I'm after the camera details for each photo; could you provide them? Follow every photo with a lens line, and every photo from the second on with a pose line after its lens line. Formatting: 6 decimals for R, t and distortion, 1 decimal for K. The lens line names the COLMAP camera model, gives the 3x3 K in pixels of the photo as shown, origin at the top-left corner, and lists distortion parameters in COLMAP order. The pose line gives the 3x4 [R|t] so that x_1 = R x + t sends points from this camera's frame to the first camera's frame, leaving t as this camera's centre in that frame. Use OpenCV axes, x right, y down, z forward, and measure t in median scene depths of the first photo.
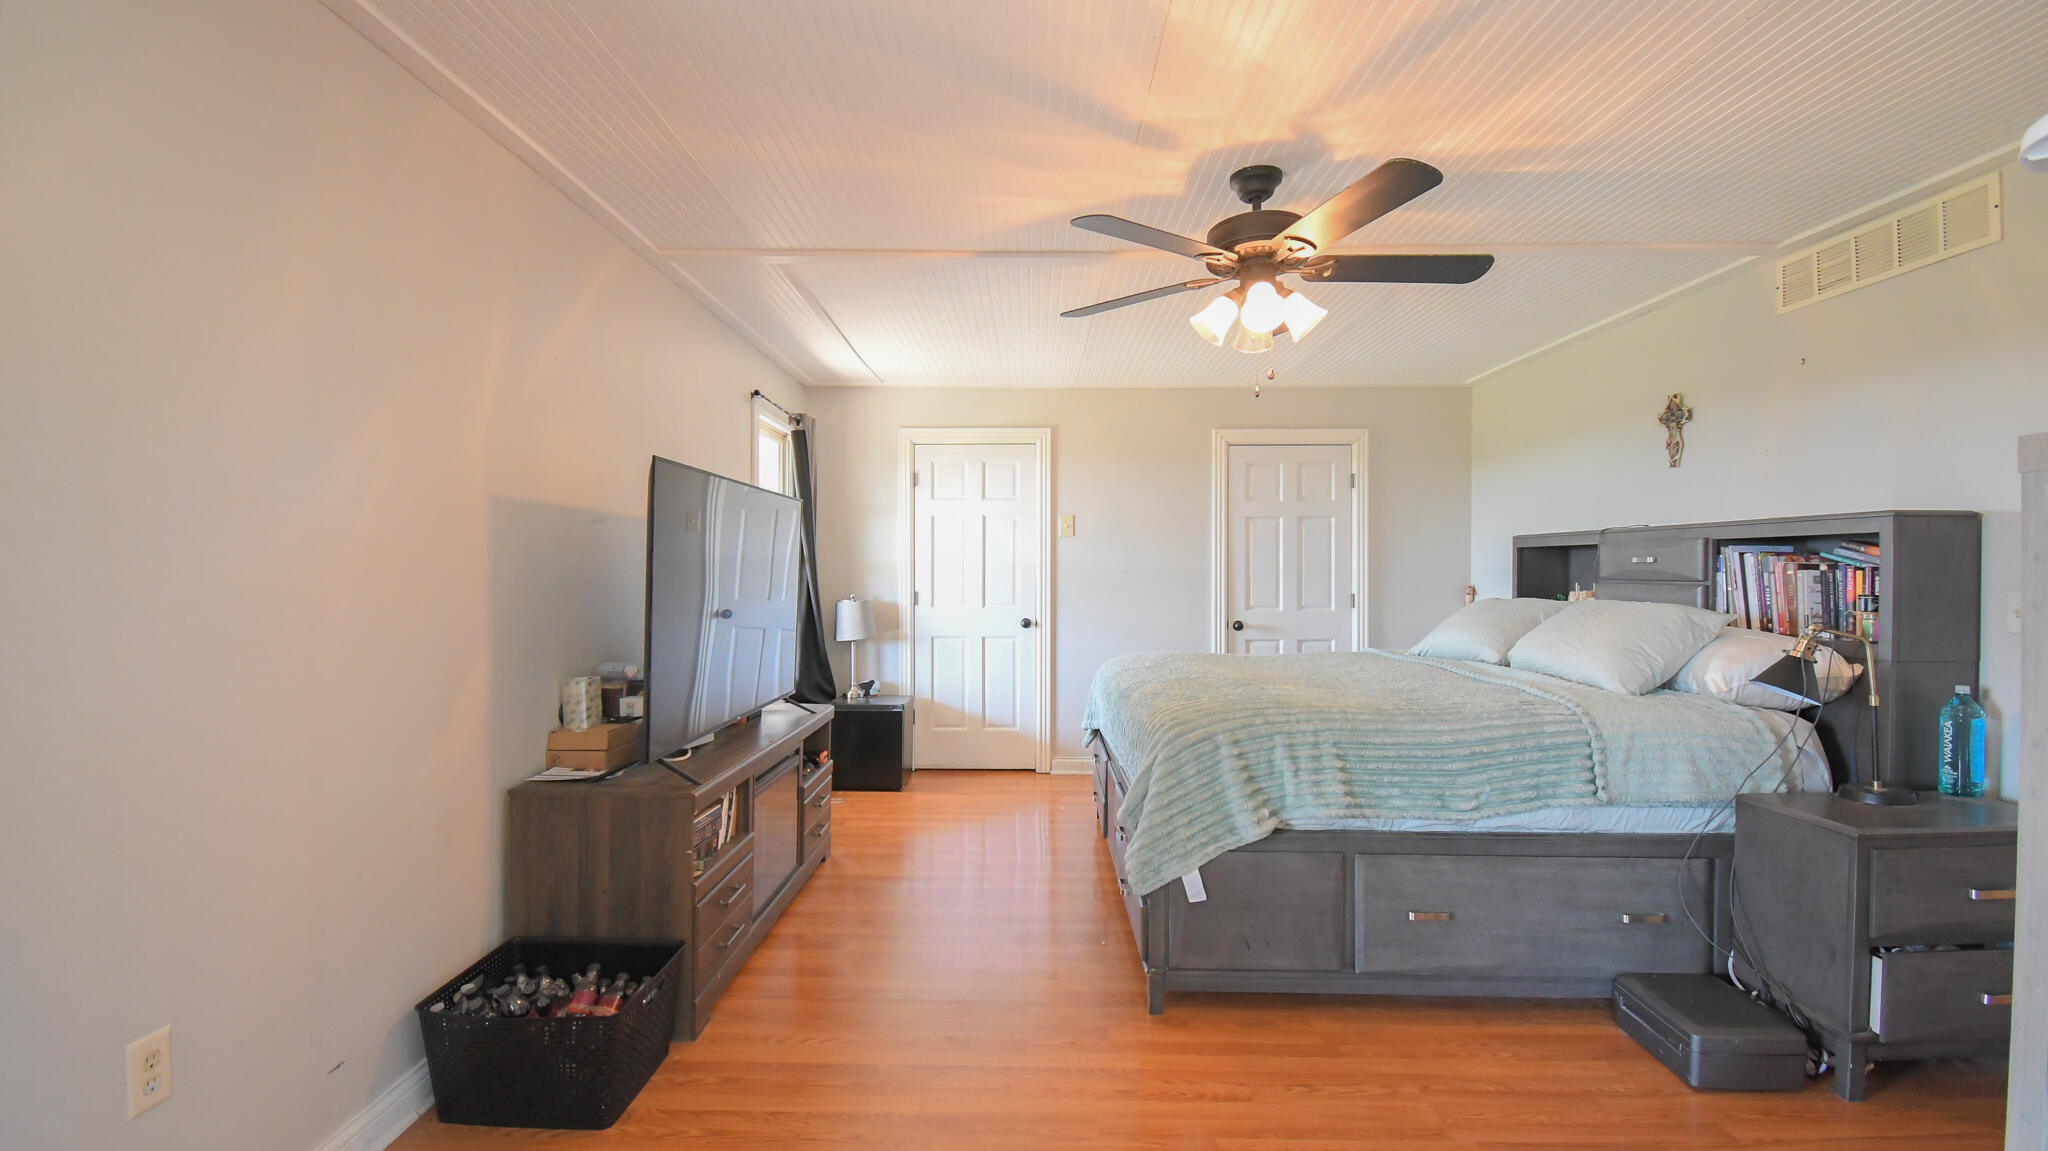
lens RADIAL K [[900.9, 0, 978.3], [0, 900.9, 568.8], [0, 0, 1]] dist [0.016009, -0.022960]
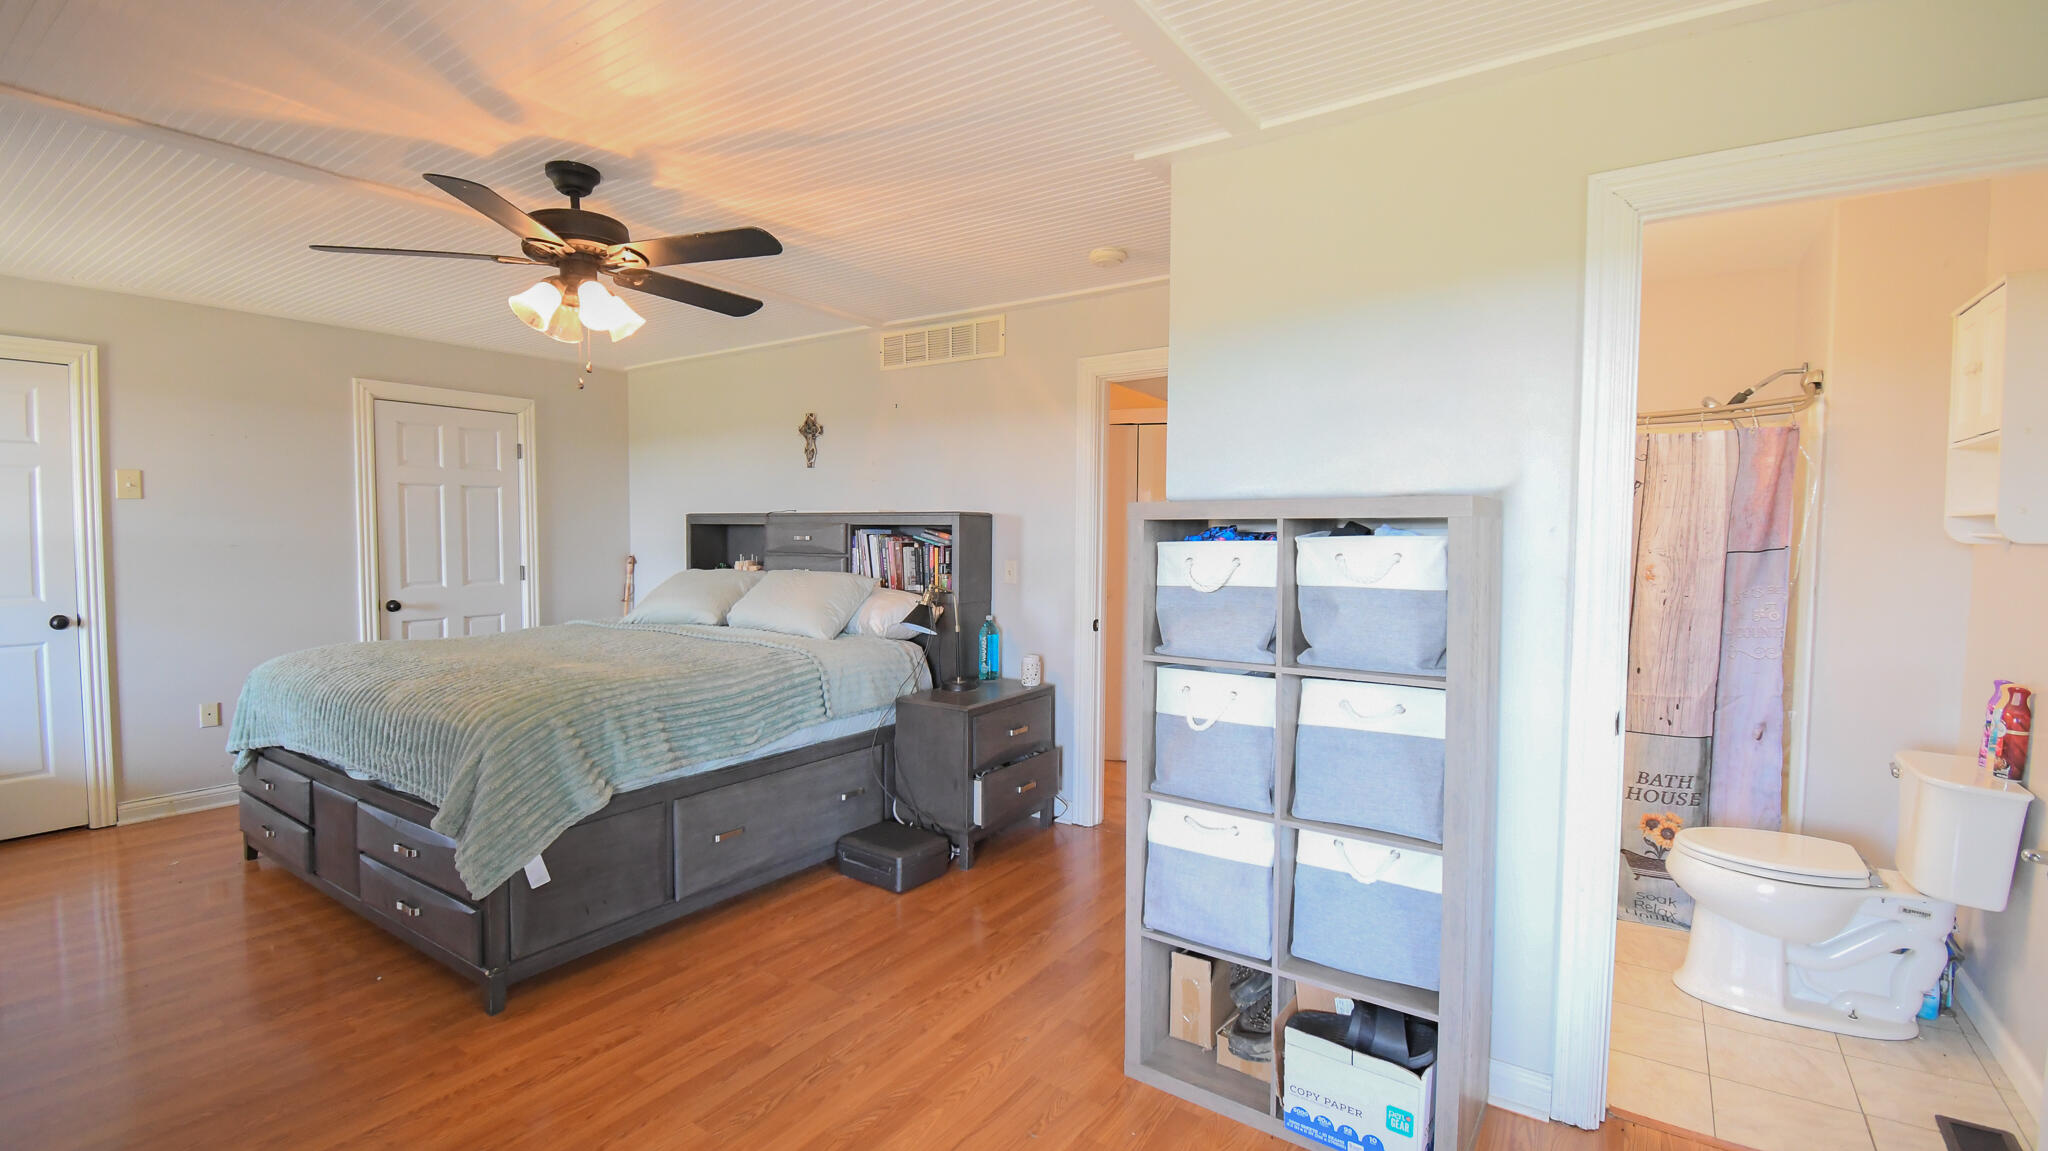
lens RADIAL K [[900.9, 0, 1029.1], [0, 900.9, 573.0], [0, 0, 1]] dist [0.016009, -0.022960]
pose [[0.534418, -0.036905, 0.844414, -0.303692], [-0.003685, 0.998935, 0.045991, -0.029627], [-0.845212, -0.027690, 0.533713, 0.006855]]
